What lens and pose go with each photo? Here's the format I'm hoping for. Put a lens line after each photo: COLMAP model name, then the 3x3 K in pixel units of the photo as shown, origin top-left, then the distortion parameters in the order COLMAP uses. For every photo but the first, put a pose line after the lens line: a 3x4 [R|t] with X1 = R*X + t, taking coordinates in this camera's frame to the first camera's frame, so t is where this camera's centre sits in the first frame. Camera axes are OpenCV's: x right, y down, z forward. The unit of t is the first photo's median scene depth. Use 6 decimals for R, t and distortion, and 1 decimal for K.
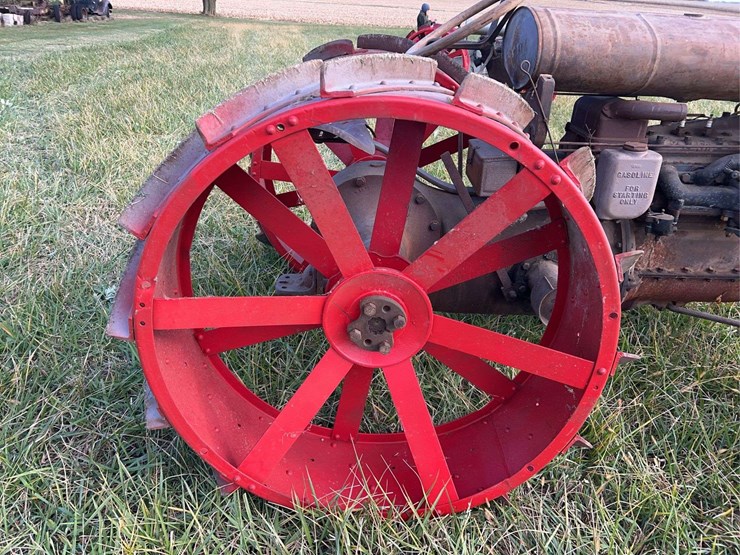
lens RADIAL K [[559.1, 0, 370.2], [0, 559.1, 279.1], [0, 0, 1]] dist [0.057419, -0.064819]
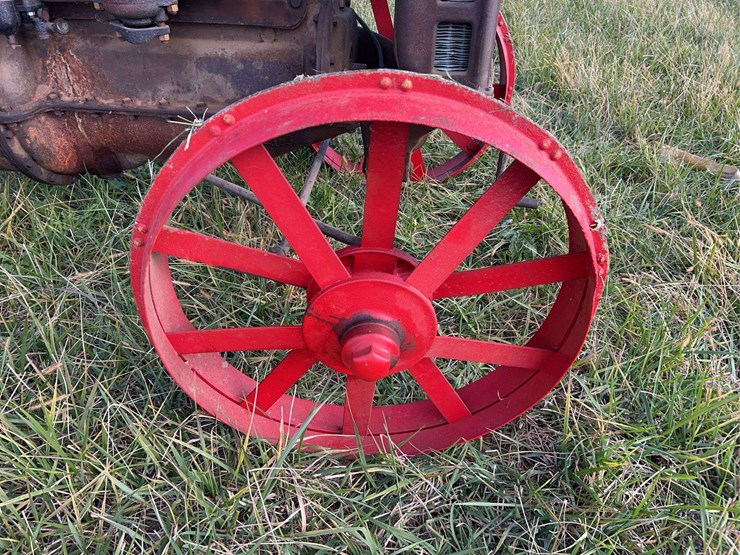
lens RADIAL K [[563.8, 0, 367.5], [0, 563.8, 279.5], [0, 0, 1]] dist [0.044242, -0.055979]
pose [[0.995052, 0.054271, -0.083219, 0.981206], [-0.038735, 0.983254, 0.178078, 0.063230], [0.091490, -0.173974, 0.980491, 0.368697]]
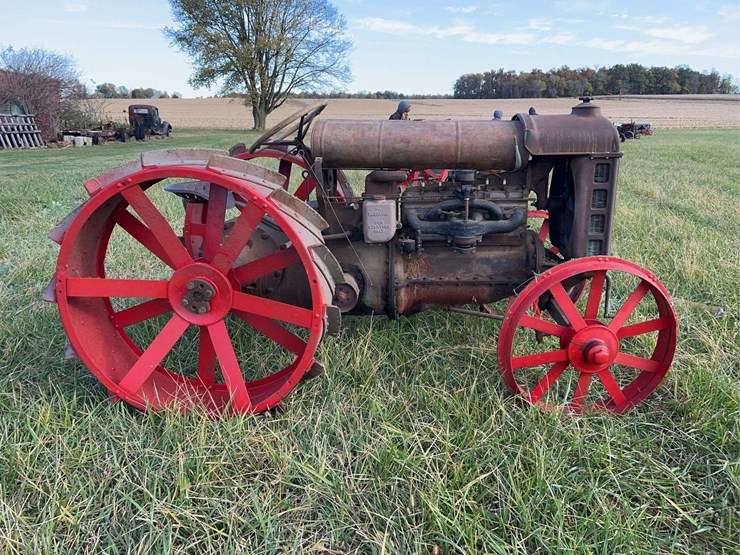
lens RADIAL K [[560.1, 0, 373.3], [0, 560.1, 275.3], [0, 0, 1]] dist [0.049850, -0.057017]
pose [[0.996547, -0.026066, -0.078835, 0.534290], [0.011992, 0.984676, -0.173981, 0.252372], [0.082162, 0.172435, 0.981588, -0.521280]]
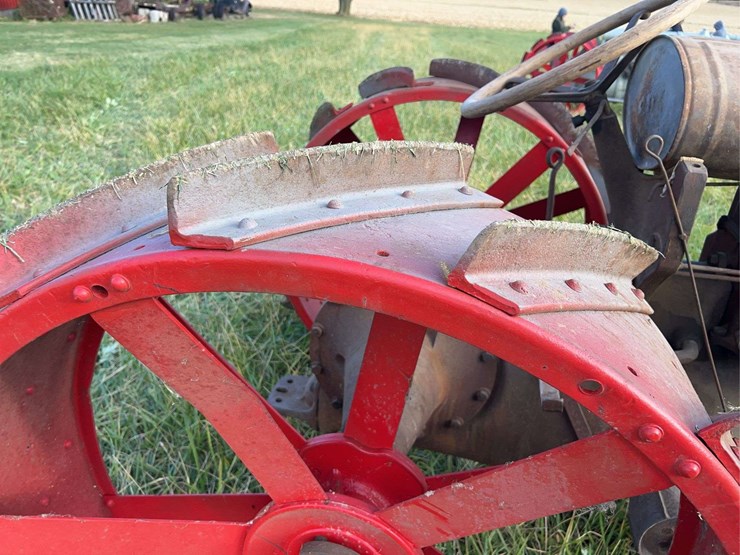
lens RADIAL K [[563.7, 0, 370.0], [0, 563.7, 277.5], [0, 0, 1]] dist [0.067182, -0.086056]
pose [[0.976566, 0.104564, -0.188107, 0.100893], [-0.105944, 0.994368, 0.002727, -0.185618], [0.187333, 0.017266, 0.982145, 0.330764]]
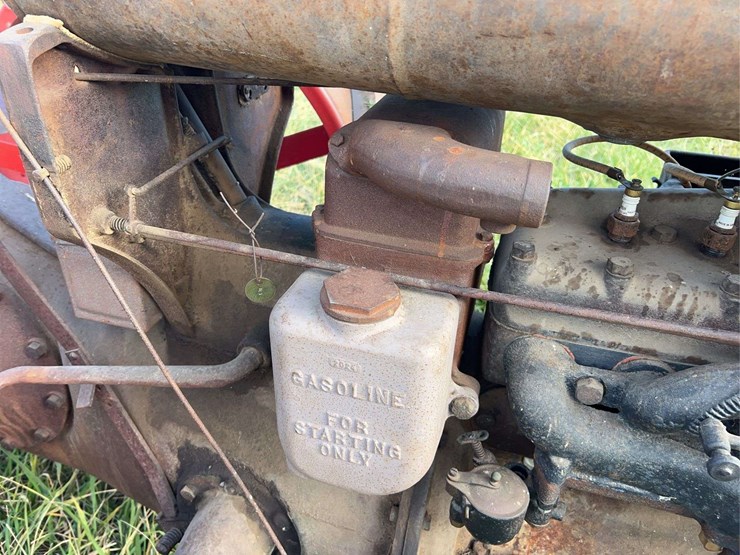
lens RADIAL K [[561.0, 0, 363.1], [0, 561.0, 276.3], [0, 0, 1]] dist [0.048067, -0.058205]
pose [[0.957707, 0.156125, -0.241708, 0.498118], [-0.130308, 0.984253, 0.119439, -0.257309], [0.256549, -0.082891, 0.962970, 0.673201]]
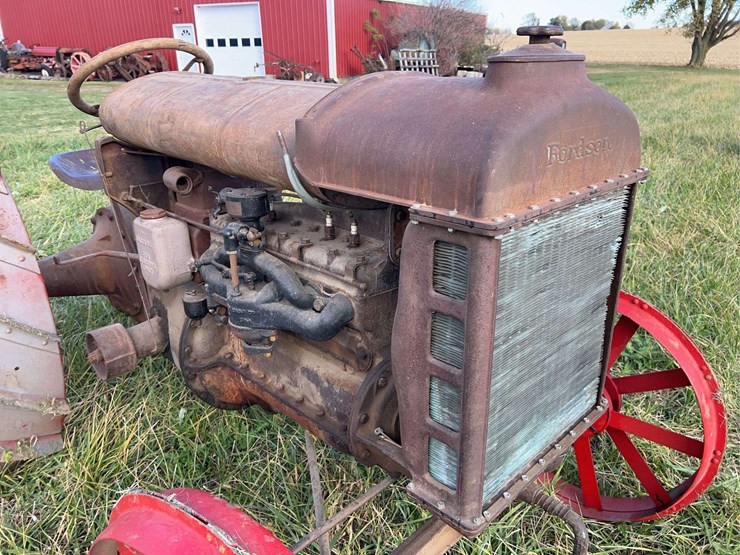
lens RADIAL K [[559.1, 0, 370.2], [0, 559.1, 279.1], [0, 0, 1]] dist [0.057419, -0.064819]
pose [[0.704928, 0.225755, -0.672393, 1.285108], [-0.279093, 0.959806, 0.029657, -0.239928], [0.652062, 0.166754, 0.739600, 0.515129]]
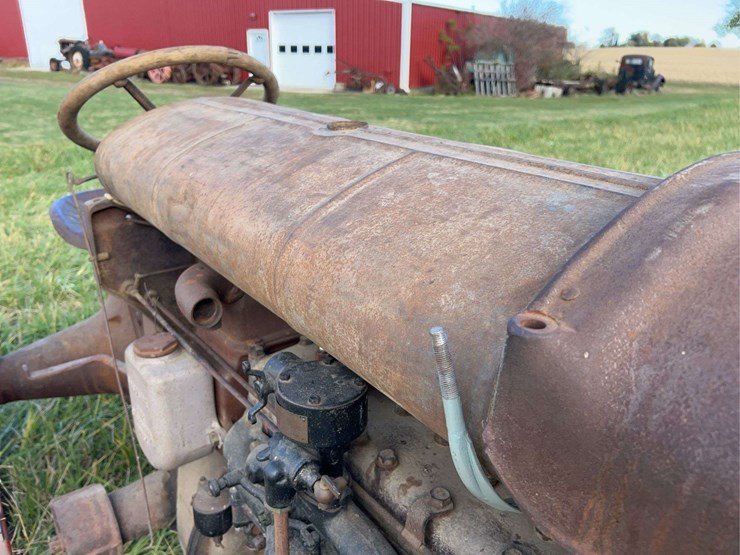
lens RADIAL K [[563.8, 0, 367.5], [0, 563.8, 279.5], [0, 0, 1]] dist [0.044242, -0.055979]
pose [[0.617467, 0.261925, -0.741708, 0.916168], [-0.343039, 0.938207, 0.045738, -0.361450], [0.707855, 0.226193, 0.669162, 0.706117]]
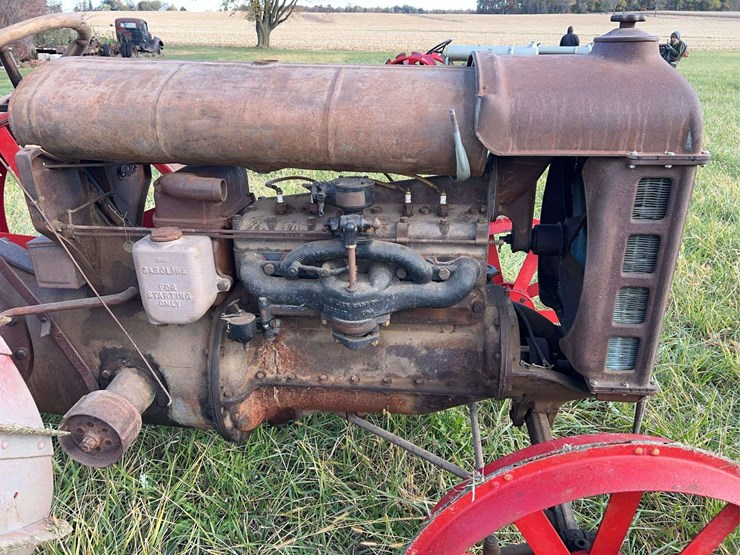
lens RADIAL K [[560.1, 0, 373.3], [0, 560.1, 275.3], [0, 0, 1]] dist [0.049850, -0.057017]
pose [[0.994481, 0.003411, -0.104860, 0.769022], [-0.008061, 0.999001, -0.043959, -0.136354], [0.104605, 0.044561, 0.993515, 0.250208]]
